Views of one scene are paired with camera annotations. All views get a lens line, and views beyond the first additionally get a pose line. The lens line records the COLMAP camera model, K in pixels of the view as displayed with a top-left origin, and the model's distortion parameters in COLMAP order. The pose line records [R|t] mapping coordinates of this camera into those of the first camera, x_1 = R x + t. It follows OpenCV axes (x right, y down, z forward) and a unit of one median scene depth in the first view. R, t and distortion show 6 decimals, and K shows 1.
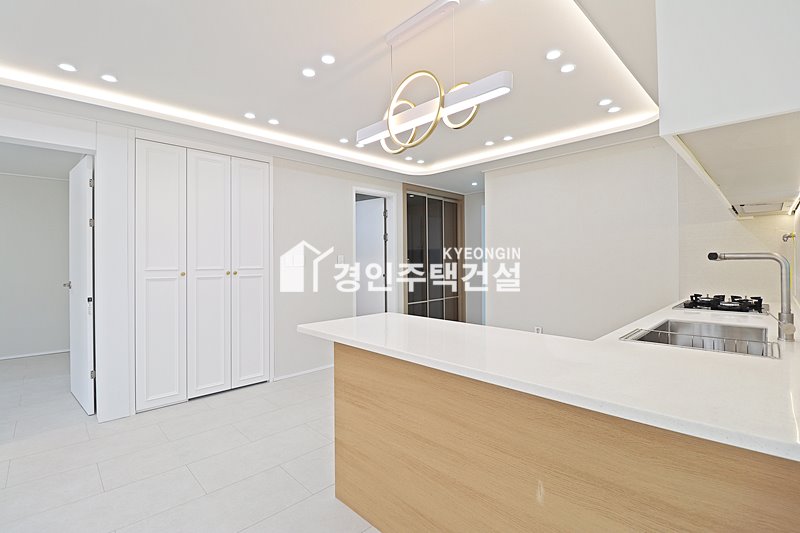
lens RADIAL K [[369.7, 0, 395.6], [0, 369.7, 260.4], [0, 0, 1]] dist [-0.010253, -0.008288]
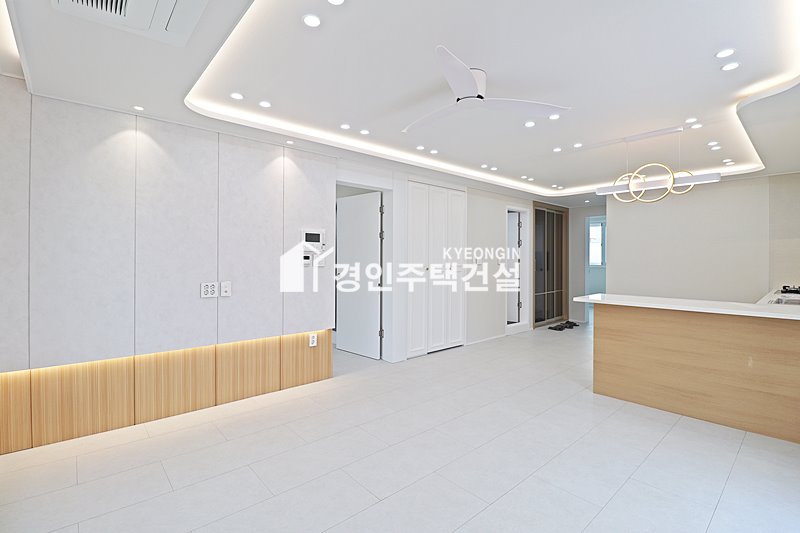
lens RADIAL K [[369.7, 0, 396.7], [0, 369.7, 260.1], [0, 0, 1]] dist [-0.010253, -0.008288]
pose [[0.998703, 0.010281, -0.049868, -0.581395], [-0.009992, 0.999932, 0.006051, -0.006502], [0.049927, -0.005545, 0.998737, -0.474740]]
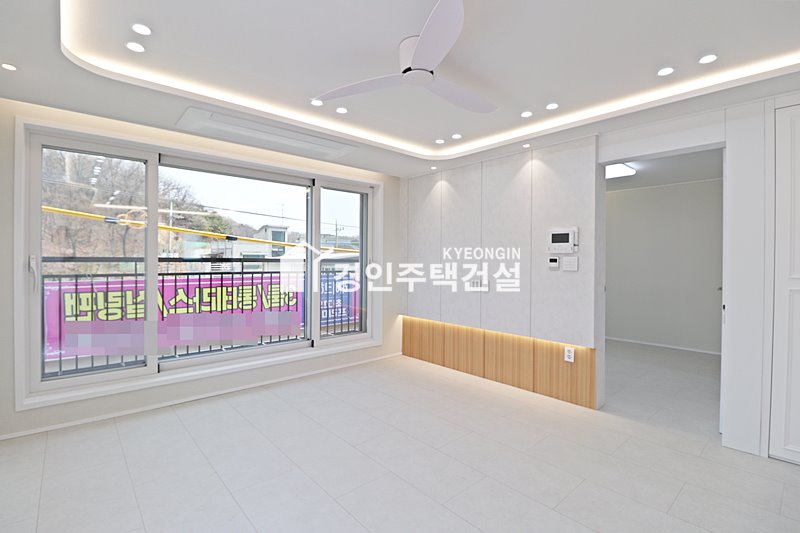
lens RADIAL K [[369.7, 0, 395.8], [0, 369.7, 258.7], [0, 0, 1]] dist [-0.010253, -0.008288]
pose [[-0.050657, 0.008600, -0.998679, 0.087880], [0.002834, 0.999960, 0.008467, -0.018401], [0.998712, -0.002401, -0.050679, 0.194331]]
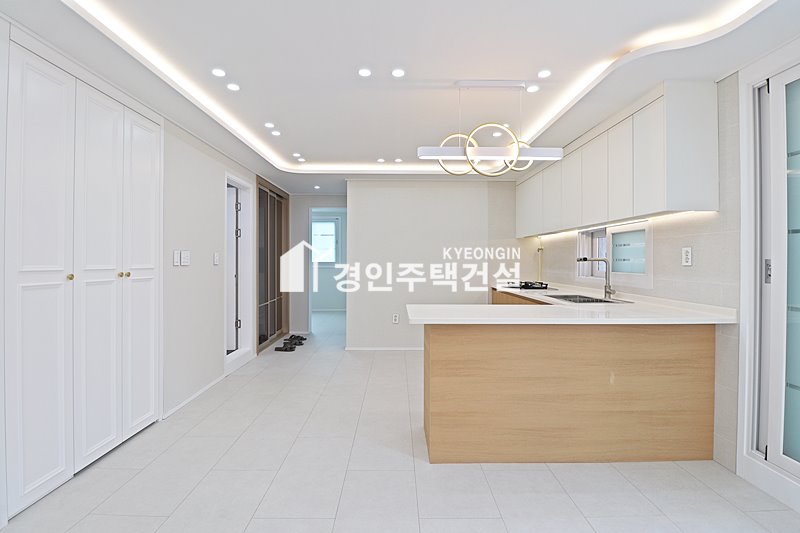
lens RADIAL K [[369.7, 0, 400.4], [0, 369.7, 261.0], [0, 0, 1]] dist [-0.010253, -0.008288]
pose [[0.686765, 0.007627, 0.726840, -0.595294], [-0.009218, 0.999956, -0.001783, 0.005345], [-0.726821, -0.005475, 0.686805, 0.154057]]
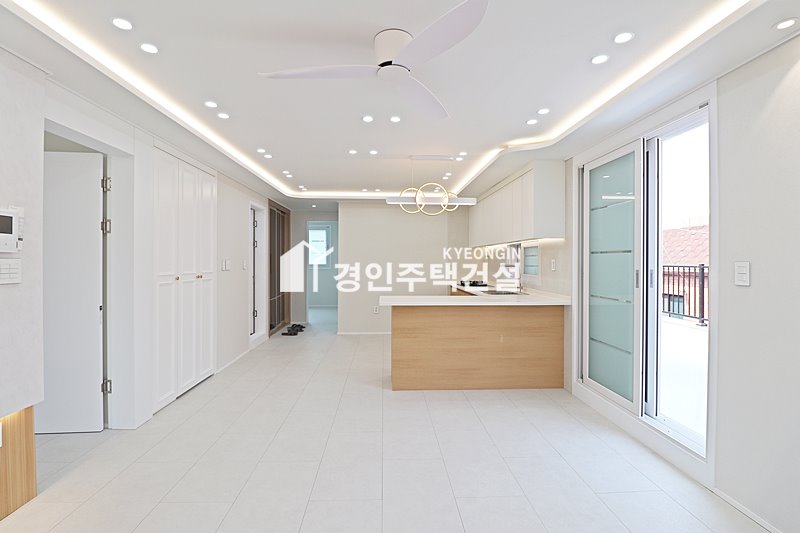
lens RADIAL K [[369.7, 0, 400.6], [0, 369.7, 262.1], [0, 0, 1]] dist [-0.010253, -0.008288]
pose [[0.660850, 0.005603, 0.750497, -0.877104], [-0.009297, 0.999957, 0.000721, -0.015422], [-0.750461, -0.007454, 0.660873, -0.164104]]
